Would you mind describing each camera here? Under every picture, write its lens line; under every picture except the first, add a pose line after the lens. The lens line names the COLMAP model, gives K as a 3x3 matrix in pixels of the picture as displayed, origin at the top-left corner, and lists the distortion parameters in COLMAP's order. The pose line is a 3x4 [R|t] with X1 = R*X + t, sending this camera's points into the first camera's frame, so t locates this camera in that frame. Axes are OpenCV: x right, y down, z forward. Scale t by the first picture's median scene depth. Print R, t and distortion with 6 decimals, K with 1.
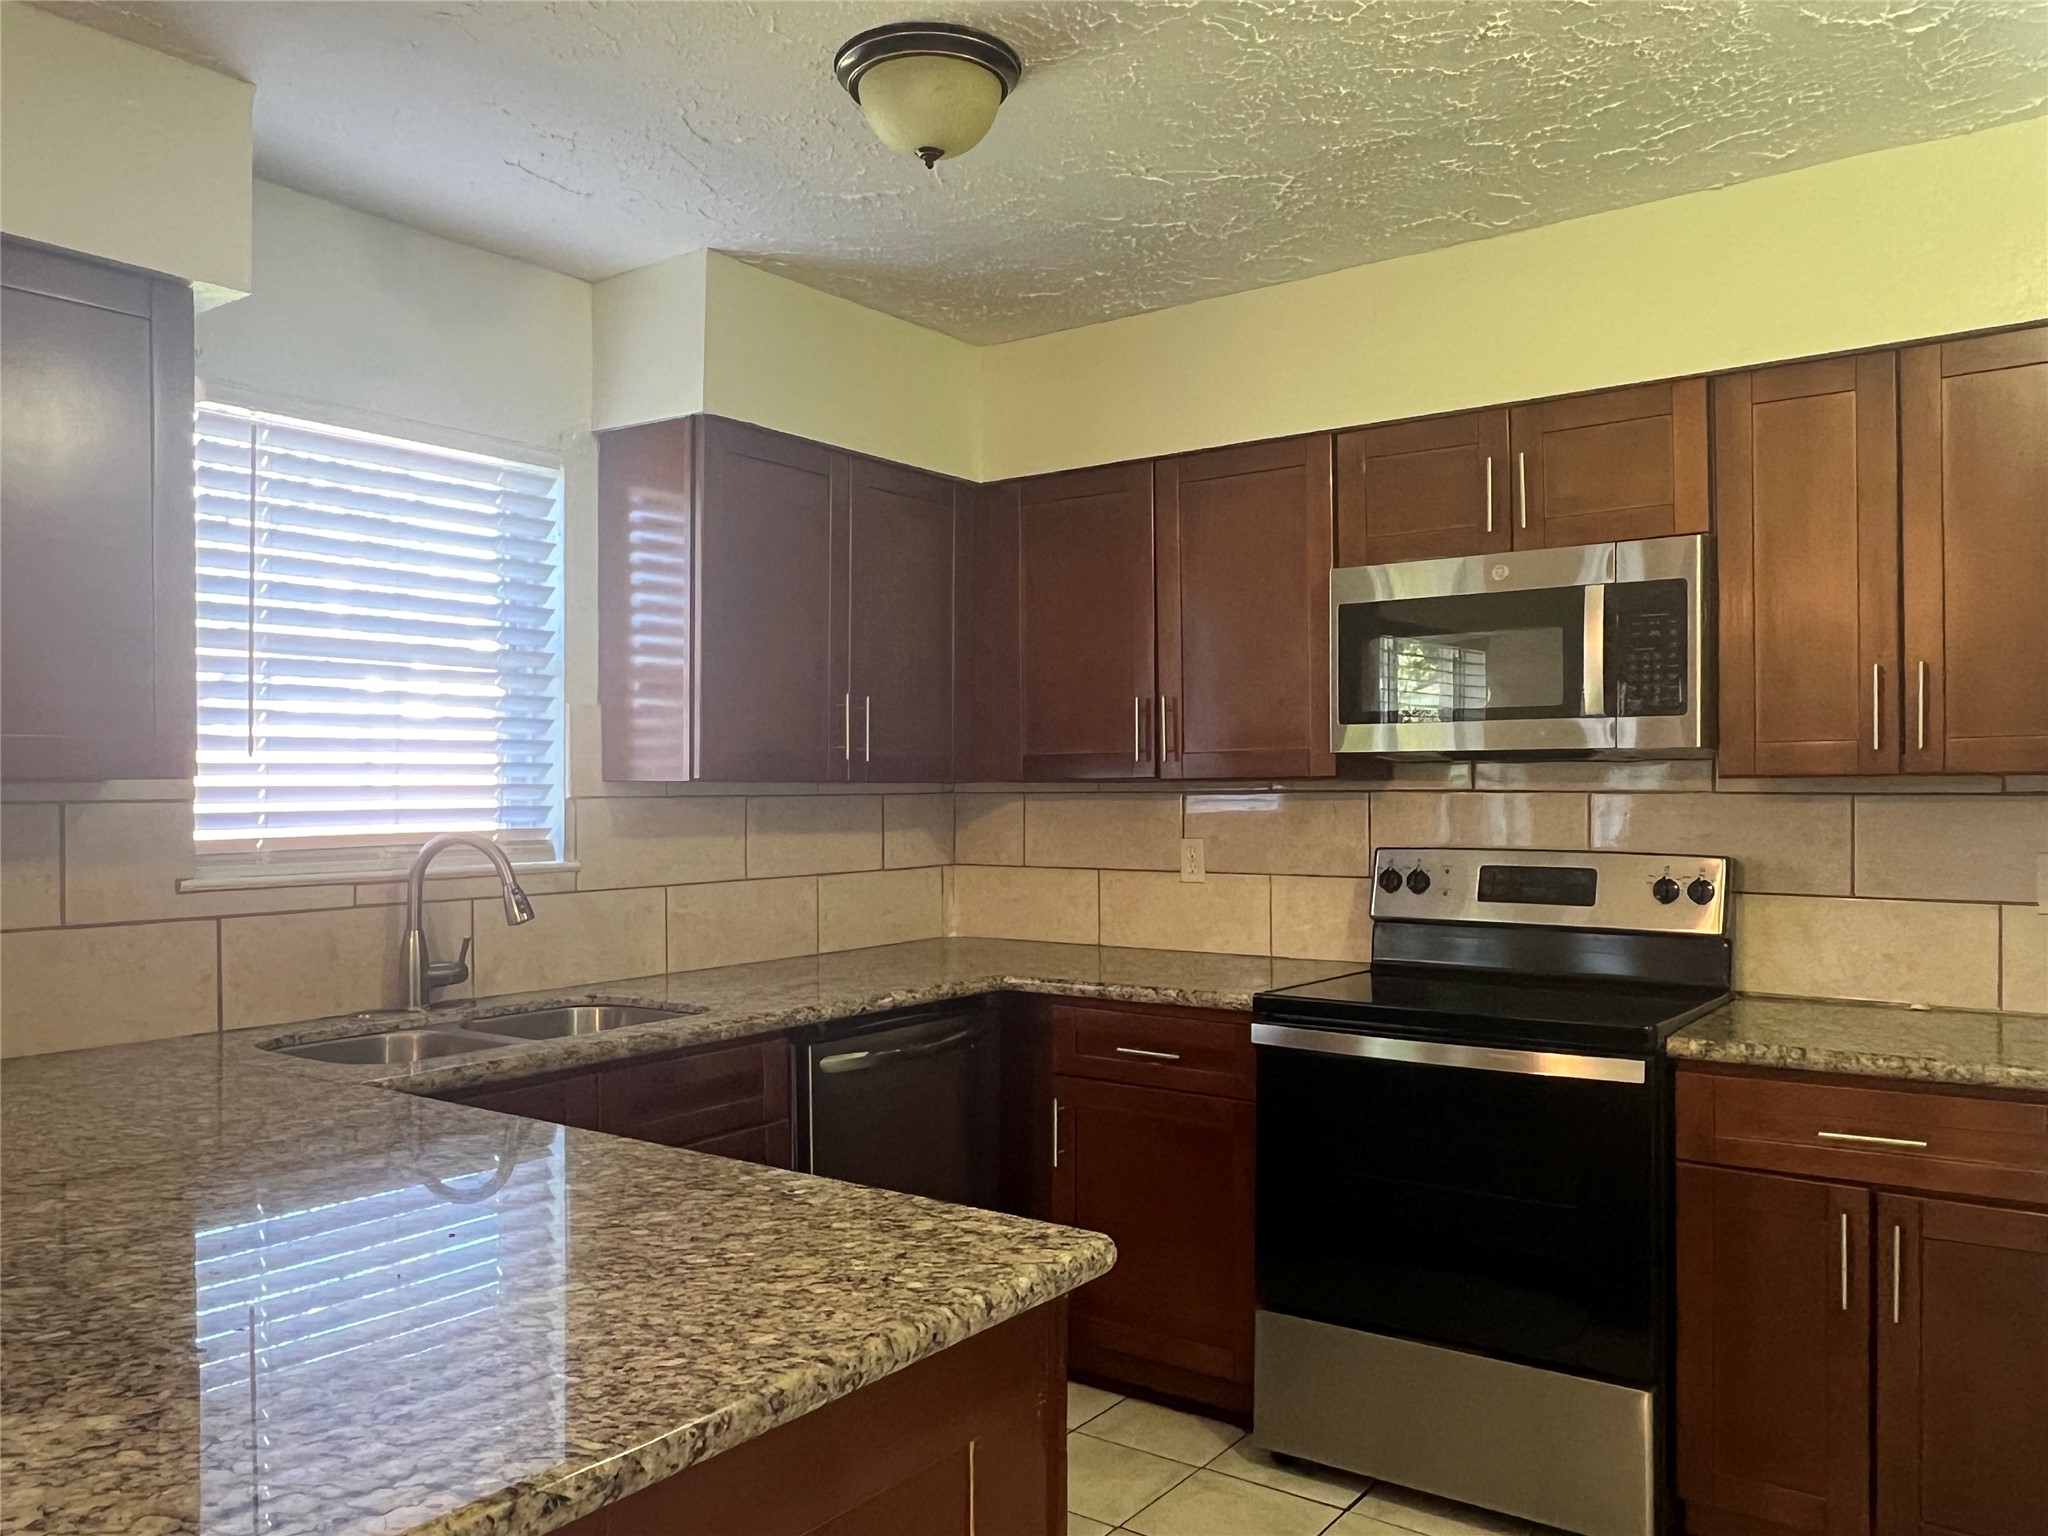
lens RADIAL K [[1535.2, 0, 1008.7], [0, 1535.2, 785.3], [0, 0, 1]] dist [0.007097, -0.016505]
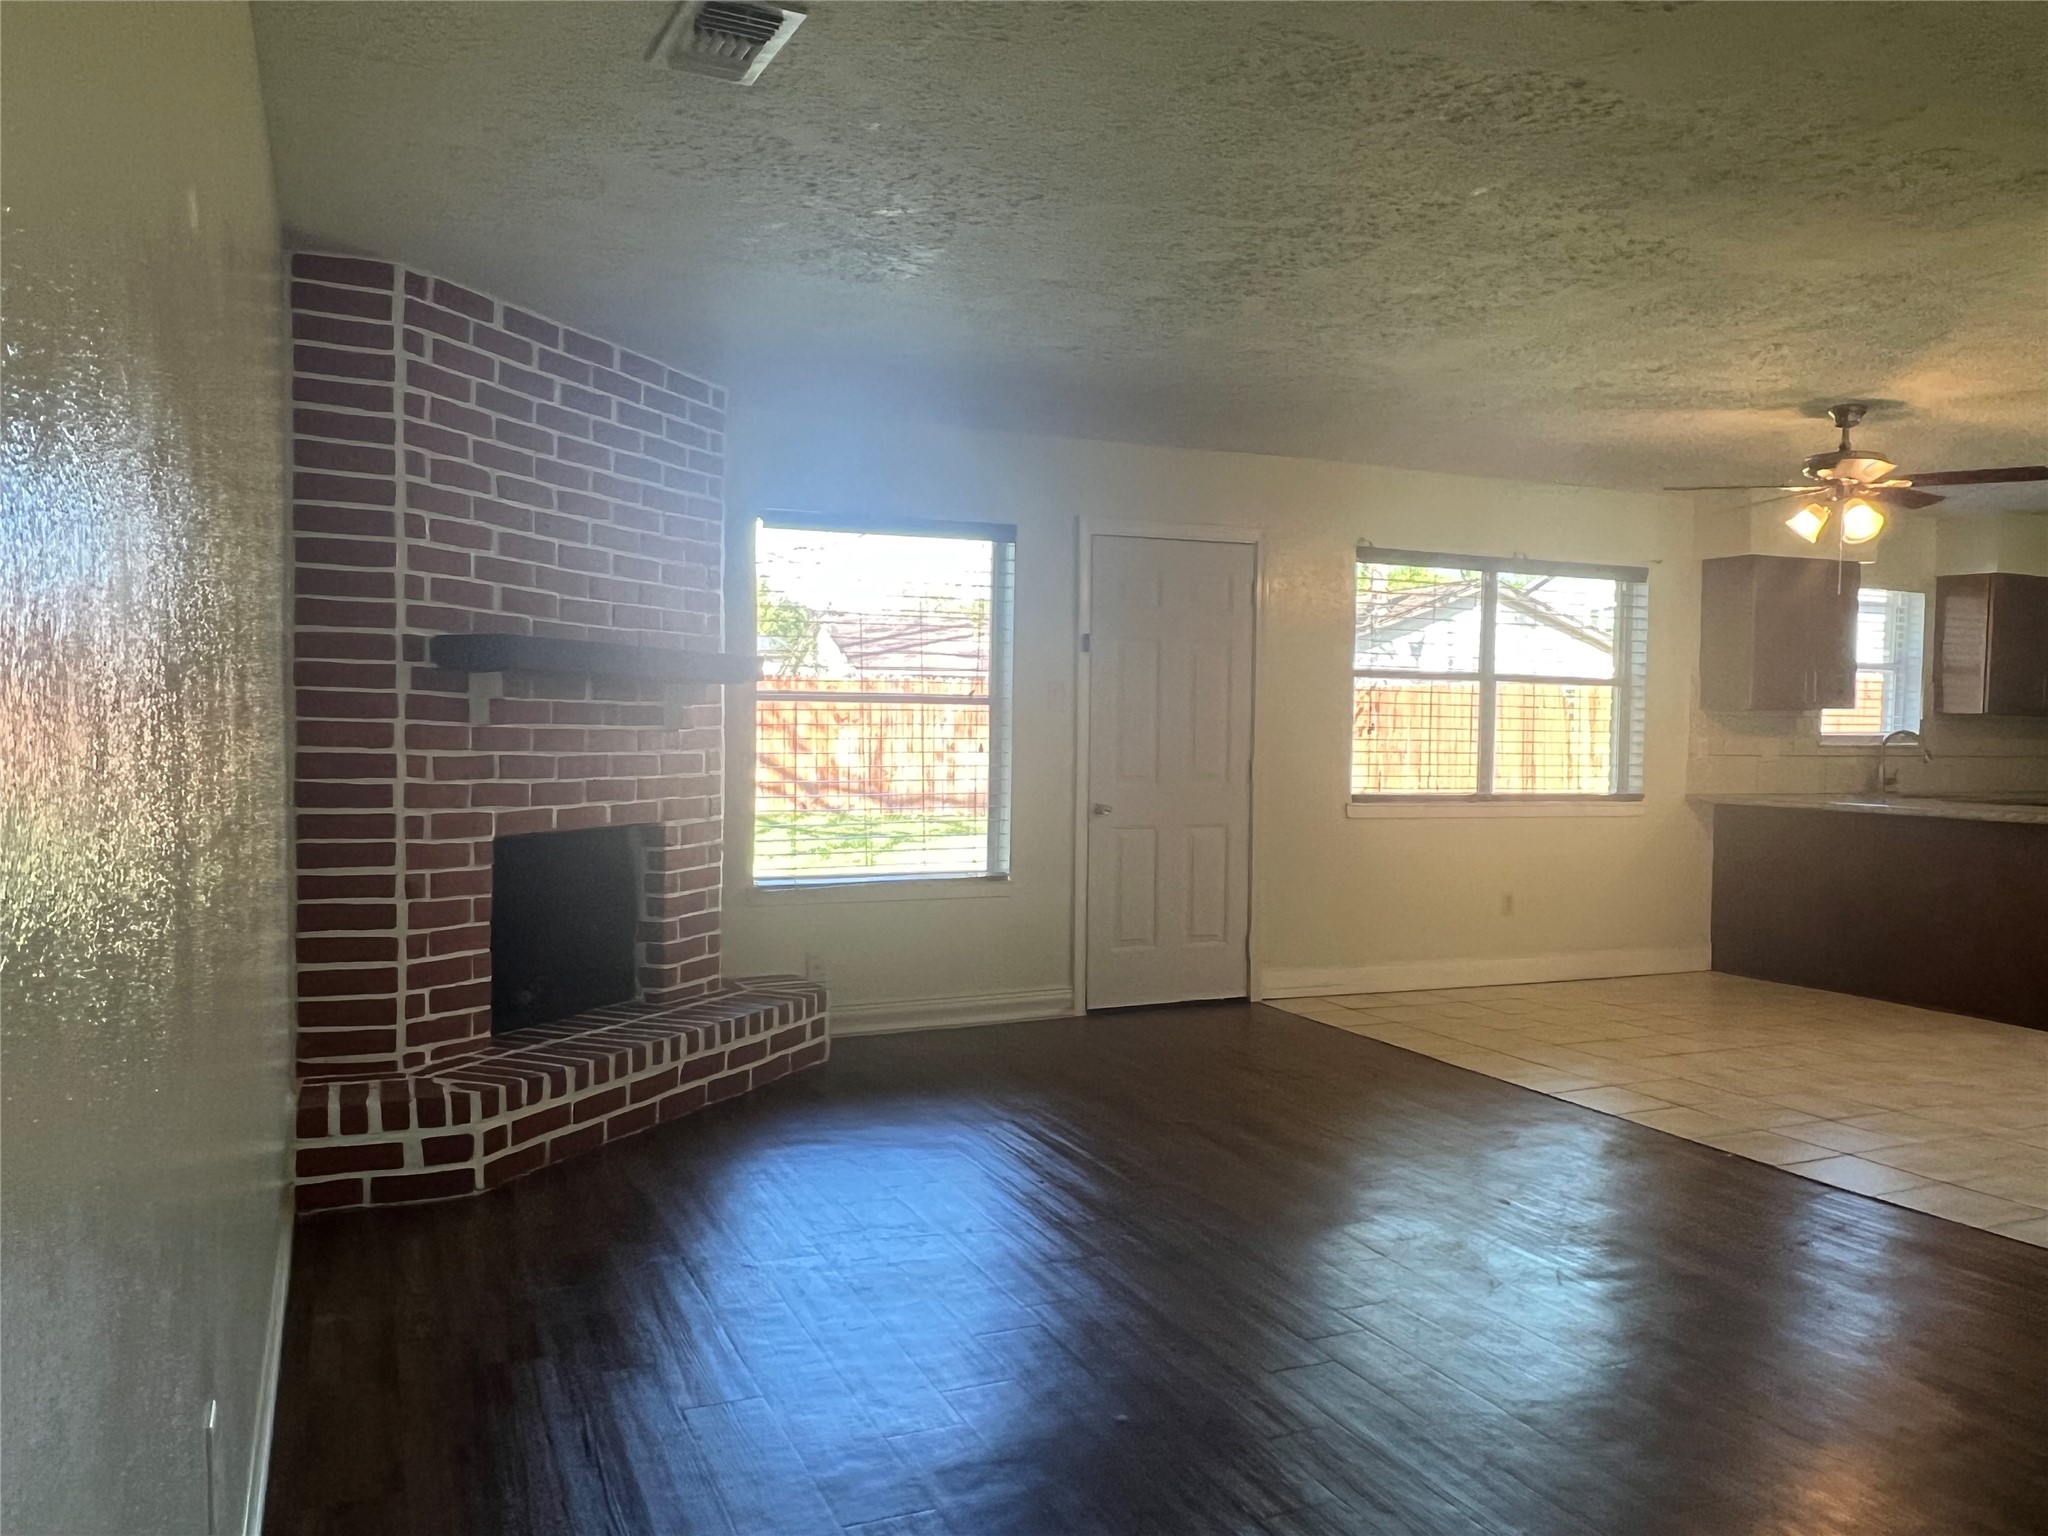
lens RADIAL K [[1535.2, 0, 1023.3], [0, 1535.2, 783.0], [0, 0, 1]] dist [0.007097, -0.016505]
pose [[0.871284, 0.034374, -0.489574, -0.370855], [-0.015940, 0.999000, 0.041775, 0.034539], [0.490520, -0.028594, 0.870961, -2.220681]]
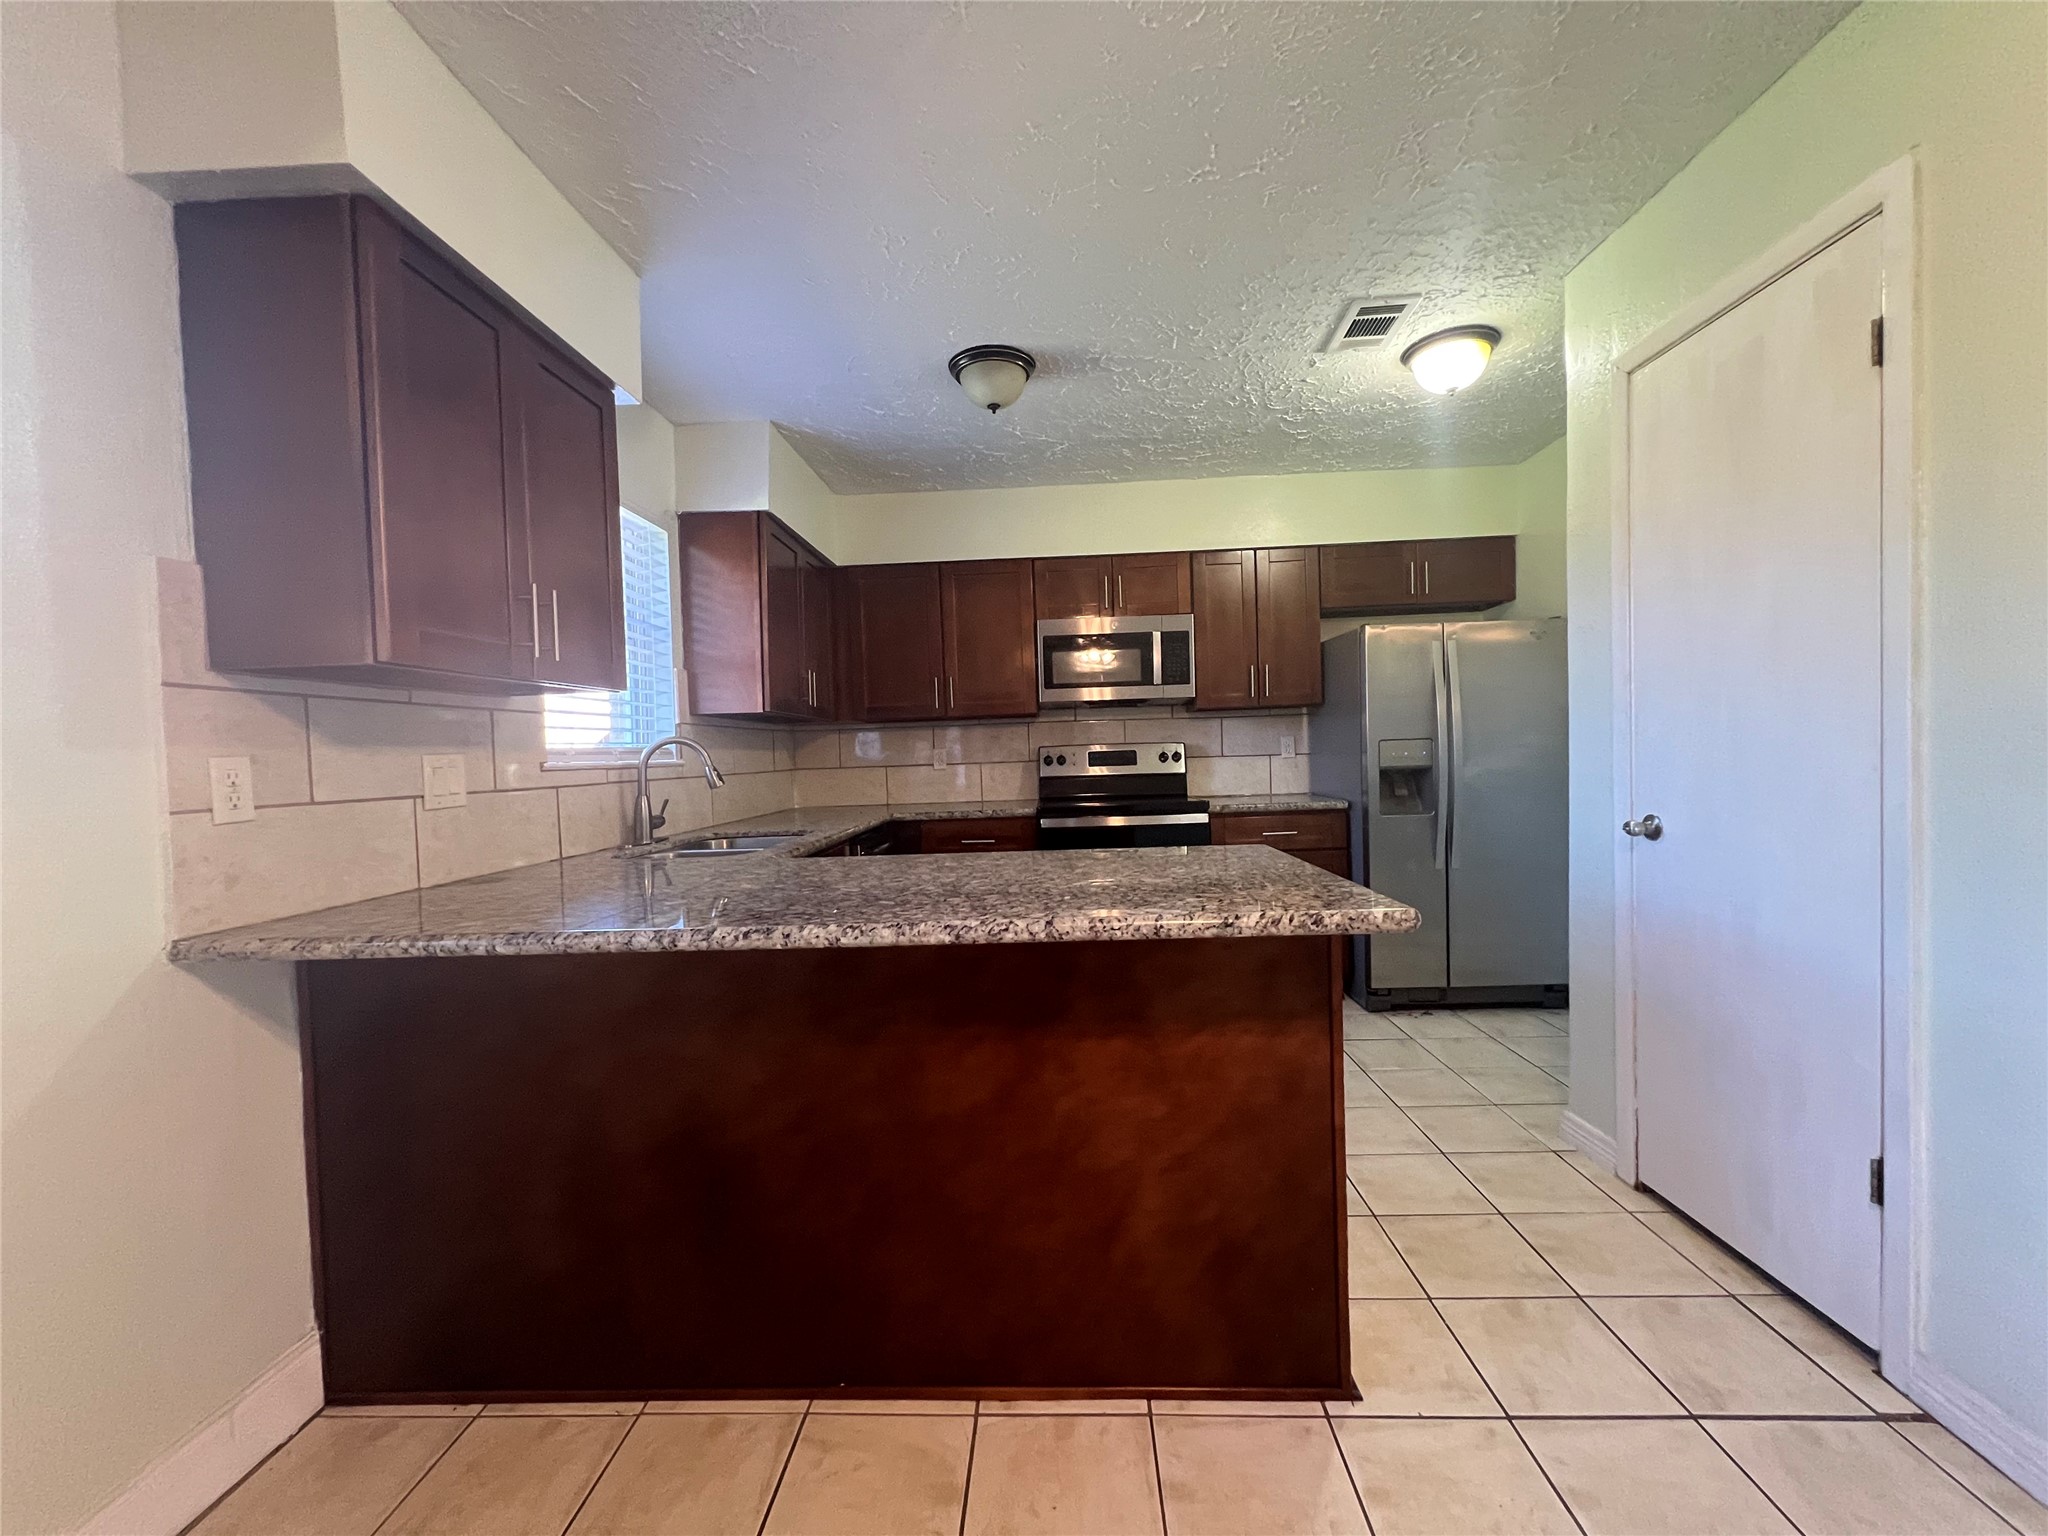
lens RADIAL K [[820.8, 0, 1022.7], [0, 820.8, 773.3], [0, 0, 1]] dist [-0.000621, 0.001345]
pose [[0.827916, -0.037287, 0.559612, -0.536254], [0.029368, 0.999301, 0.023135, 0.059902], [-0.560083, -0.002720, 0.828432, 0.021628]]
